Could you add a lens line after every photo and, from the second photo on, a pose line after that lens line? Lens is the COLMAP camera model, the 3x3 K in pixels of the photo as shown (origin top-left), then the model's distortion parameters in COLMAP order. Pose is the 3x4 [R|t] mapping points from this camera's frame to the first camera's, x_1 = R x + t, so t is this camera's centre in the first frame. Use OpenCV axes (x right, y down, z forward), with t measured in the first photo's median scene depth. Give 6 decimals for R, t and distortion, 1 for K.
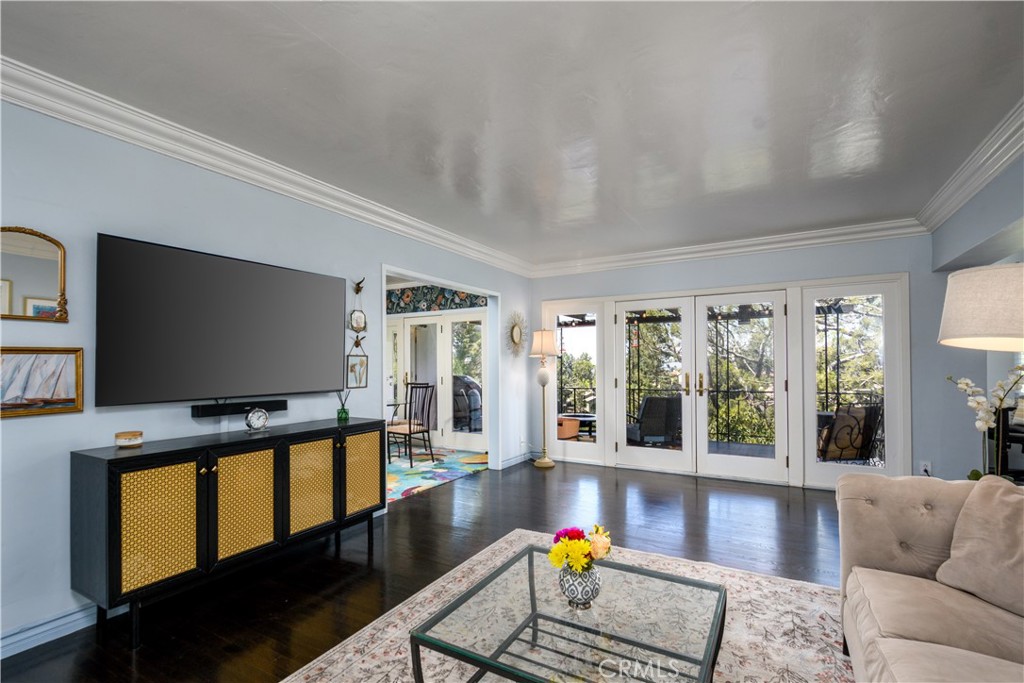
lens RADIAL K [[481.3, 0, 517.6], [0, 481.3, 358.4], [0, 0, 1]] dist [0.004067, -0.000553]
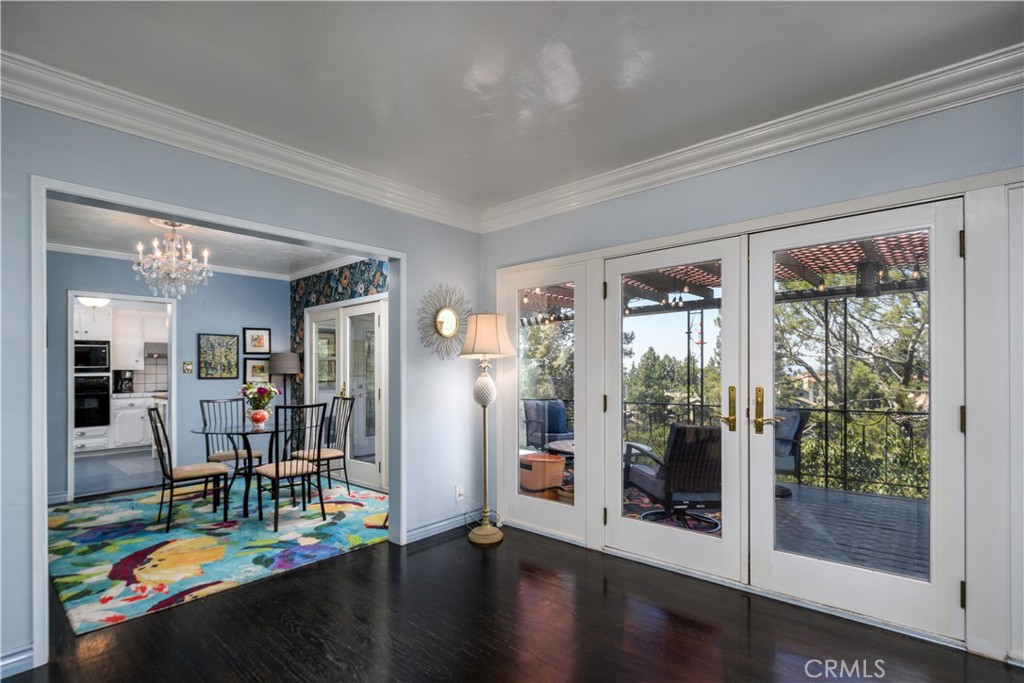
lens RADIAL K [[481.3, 0, 518.6], [0, 481.3, 372.1], [0, 0, 1]] dist [0.004067, -0.000553]
pose [[0.976777, -0.002938, -0.214238, 0.194613], [0.007196, 0.999792, 0.019098, 0.002489], [0.214137, -0.020196, 0.976595, 0.365110]]
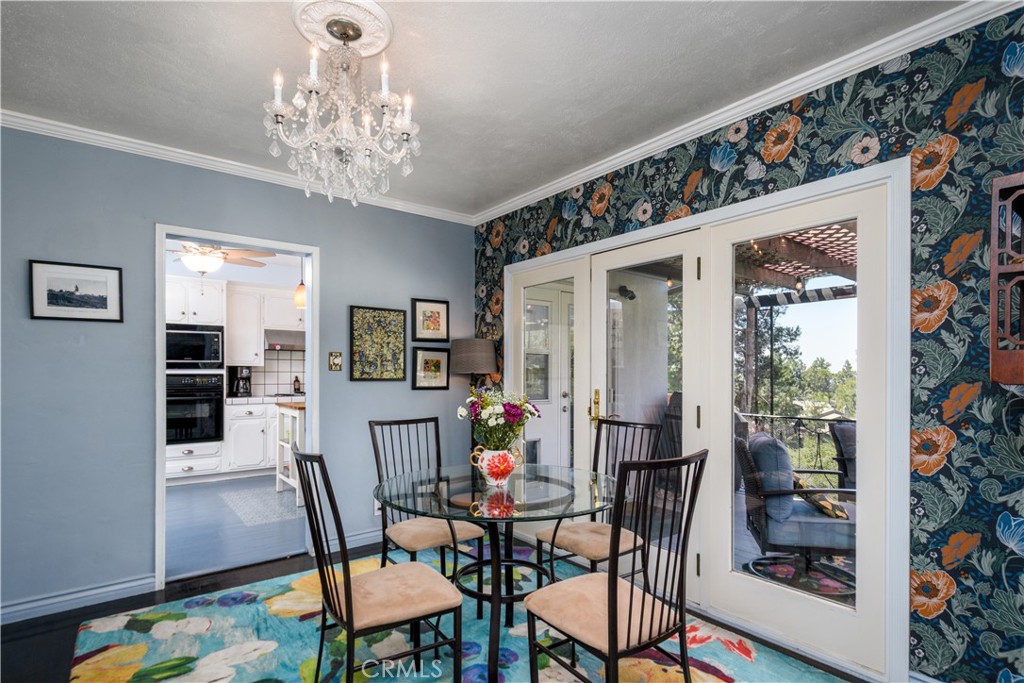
lens RADIAL K [[481.3, 0, 509.4], [0, 481.3, 382.7], [0, 0, 1]] dist [0.004067, -0.000553]
pose [[0.925309, 0.014034, -0.378954, -0.154745], [-0.000496, 0.999359, 0.035799, 0.009923], [0.379214, -0.032937, 0.924723, 0.637496]]
